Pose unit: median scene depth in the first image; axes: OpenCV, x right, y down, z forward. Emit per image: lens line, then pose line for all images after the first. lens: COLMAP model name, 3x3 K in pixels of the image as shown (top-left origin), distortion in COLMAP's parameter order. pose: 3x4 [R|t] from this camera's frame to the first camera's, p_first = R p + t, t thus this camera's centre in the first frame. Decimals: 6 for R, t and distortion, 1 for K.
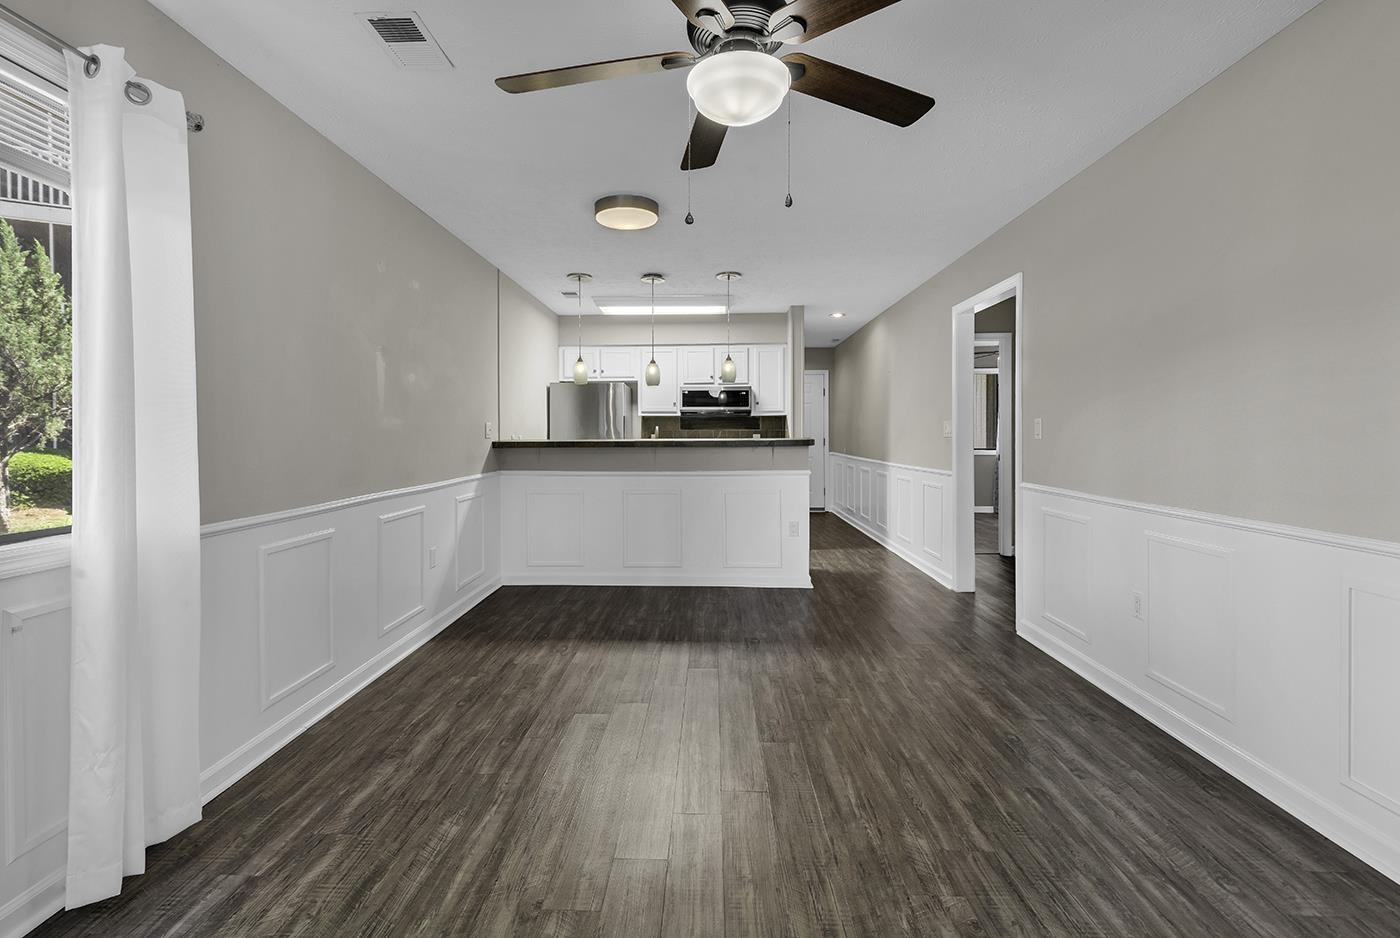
lens RADIAL K [[634.6, 0, 675.0], [0, 634.6, 440.8], [0, 0, 1]] dist [0.002841, -0.000970]
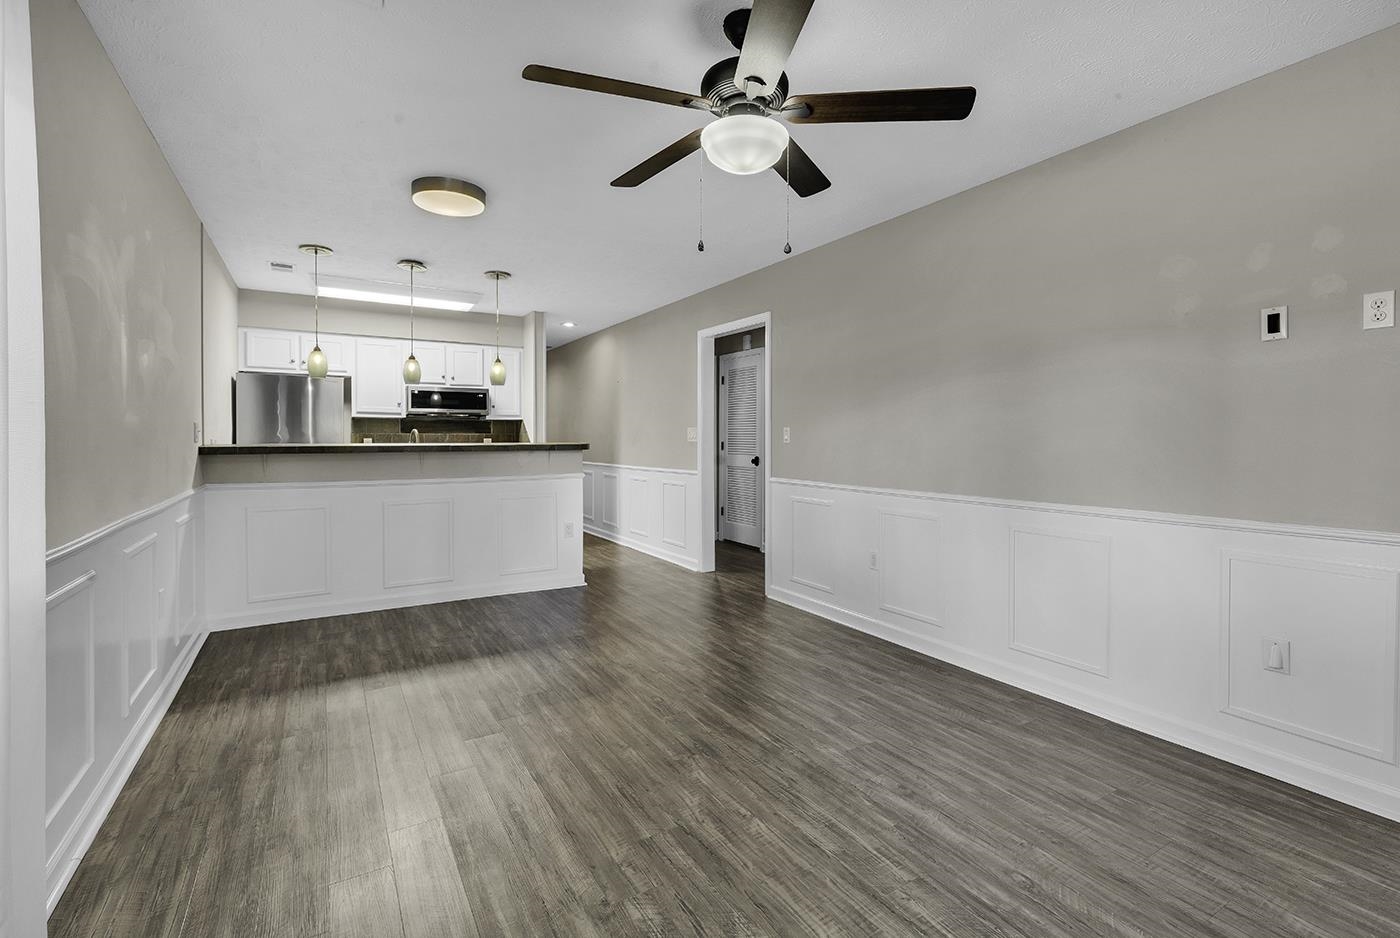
lens RADIAL K [[634.0, 0, 695.8], [0, 634.0, 449.3], [0, 0, 1]] dist [0.002681, -0.000128]
pose [[0.830771, -0.005503, 0.556587, -0.214469], [0.002062, 0.999975, 0.006810, 0.000171], [-0.556610, -0.004509, 0.830761, 0.026825]]
